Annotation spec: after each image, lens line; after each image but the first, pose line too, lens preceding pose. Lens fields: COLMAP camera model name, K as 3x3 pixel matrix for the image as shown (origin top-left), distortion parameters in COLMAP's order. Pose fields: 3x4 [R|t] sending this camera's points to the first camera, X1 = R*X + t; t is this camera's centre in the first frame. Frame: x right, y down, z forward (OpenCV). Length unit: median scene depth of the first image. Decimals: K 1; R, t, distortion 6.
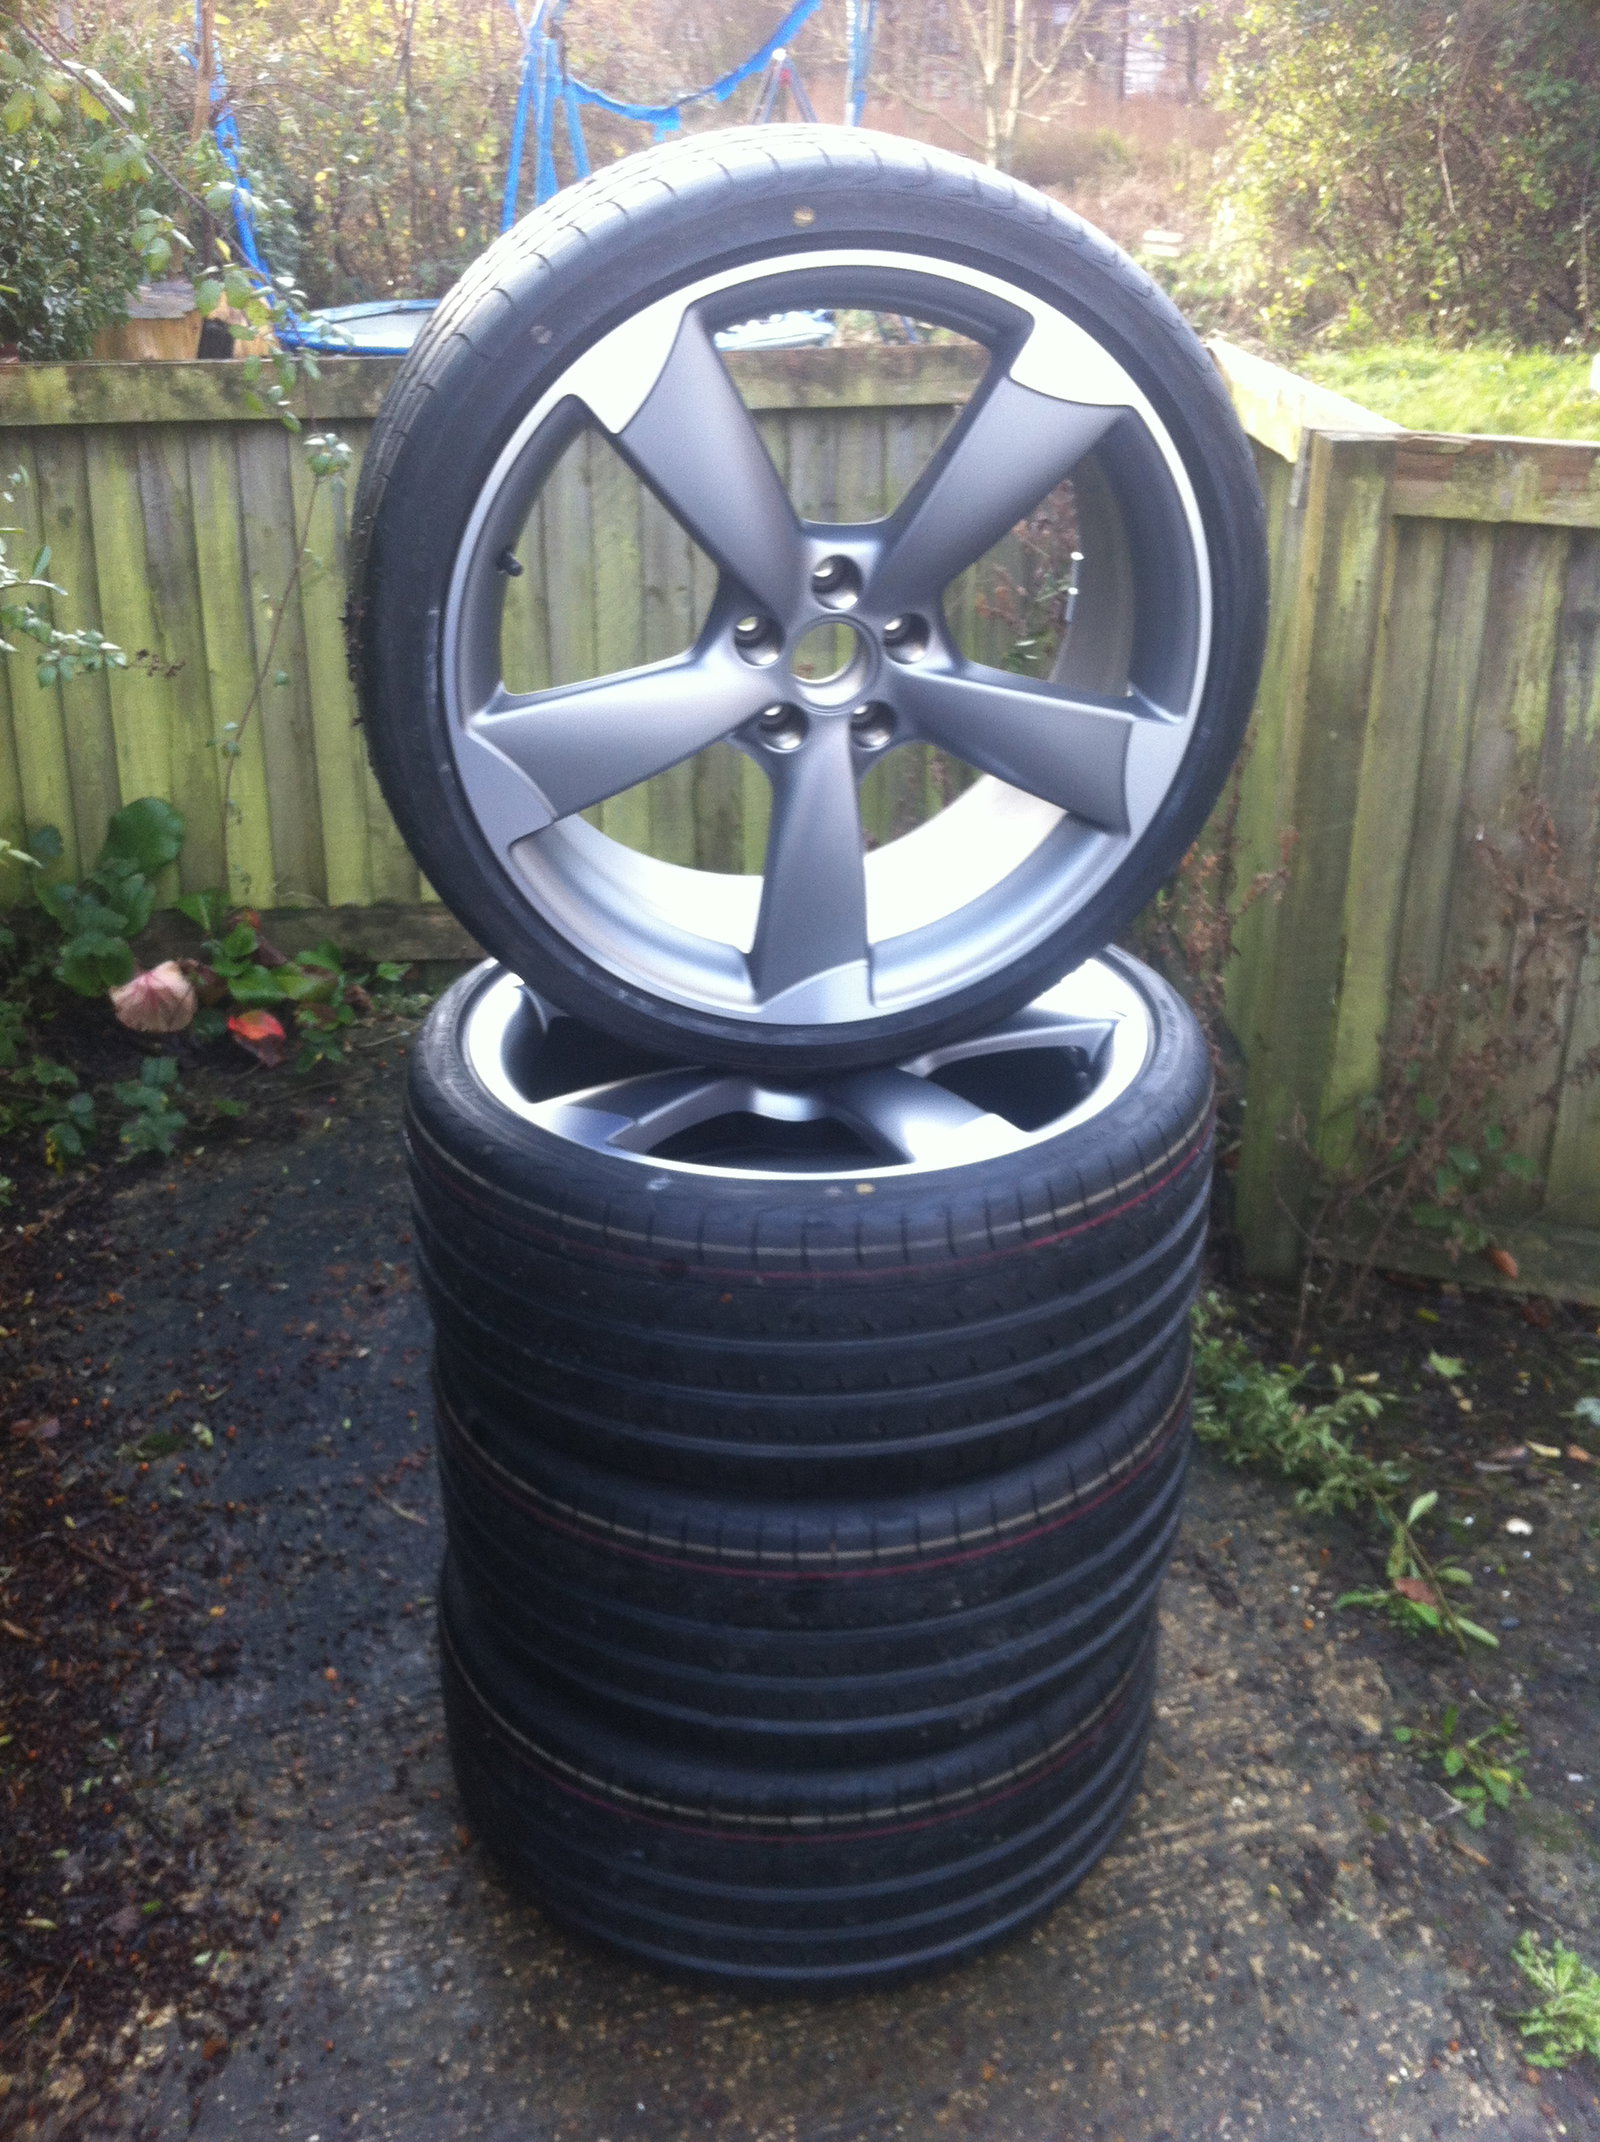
lens RADIAL K [[2083.5, 0, 844.4], [0, 2083.5, 1150.6], [0, 0, 1]] dist [0.051912, -0.248517]
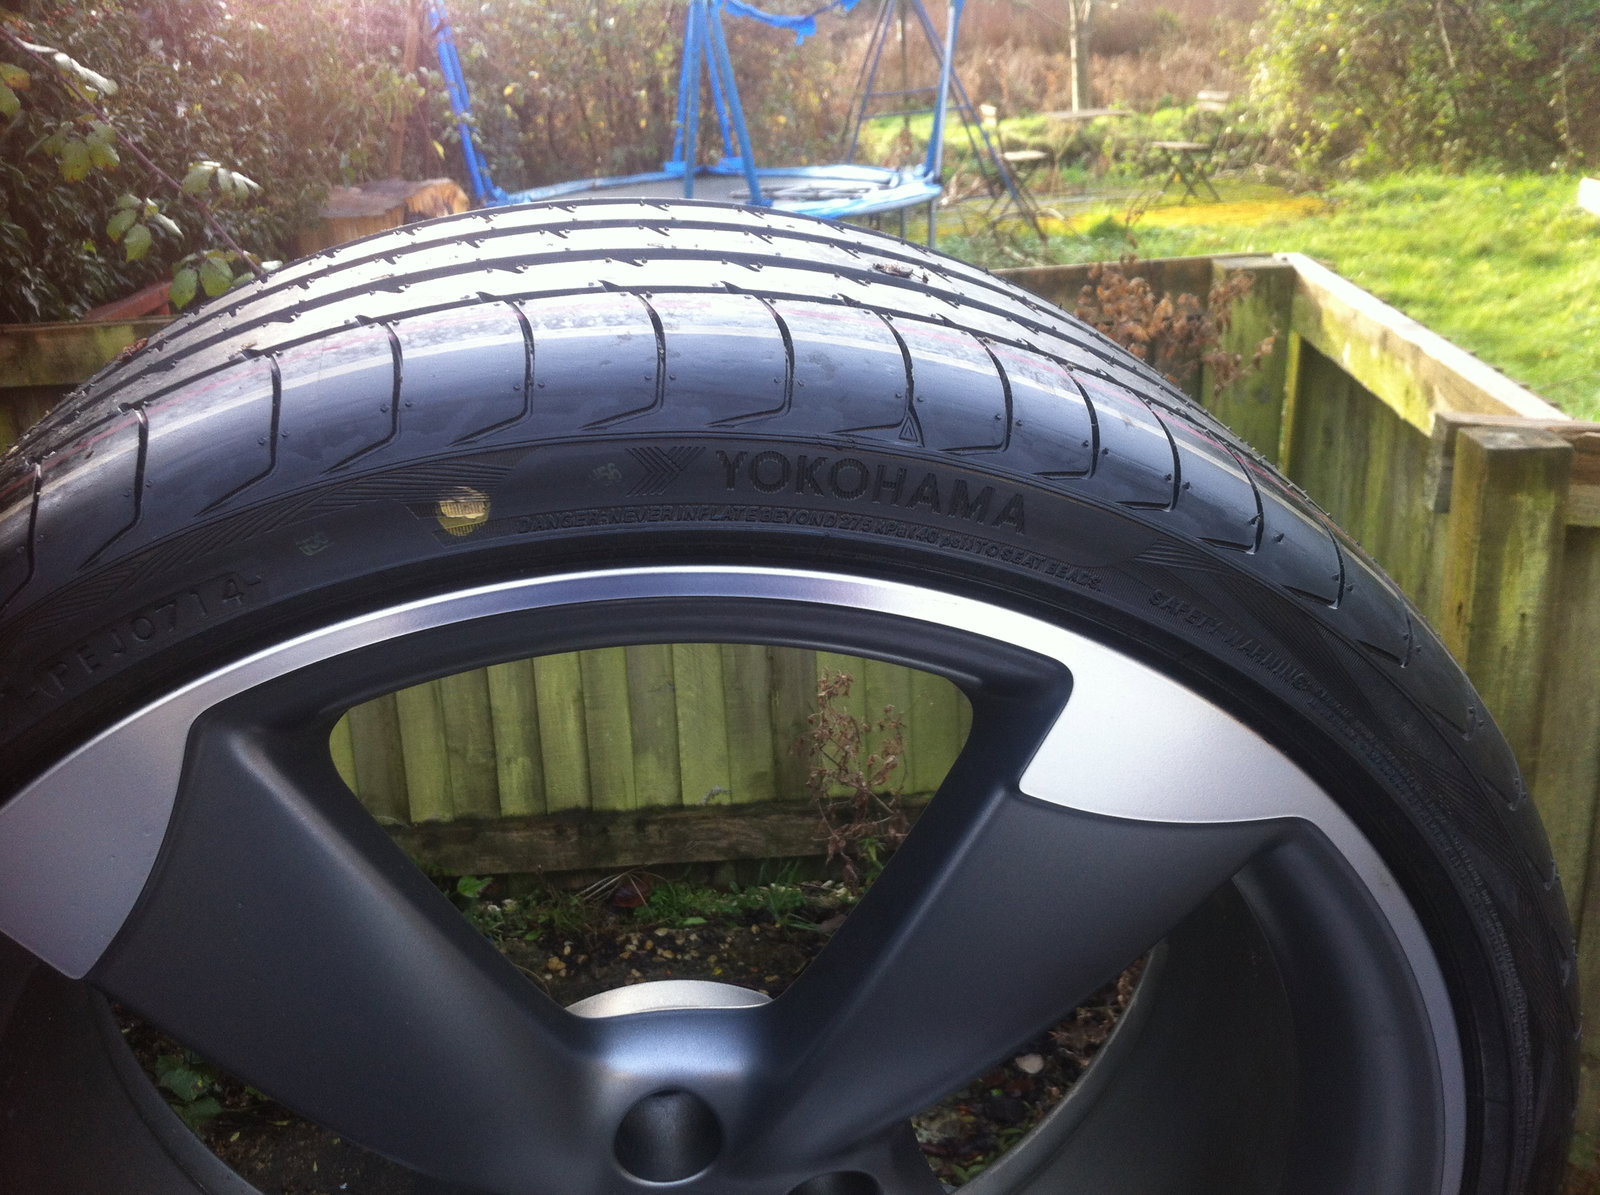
lens RADIAL K [[1556.3, 0, 843.3], [0, 1556.3, 597.2], [0, 0, 1]] dist [0.051912, -0.248517]
pose [[0.996015, -0.017405, -0.087468, 0.031020], [0.008521, 0.994856, -0.100940, -0.164147], [0.088775, 0.099792, 0.991040, 0.291395]]
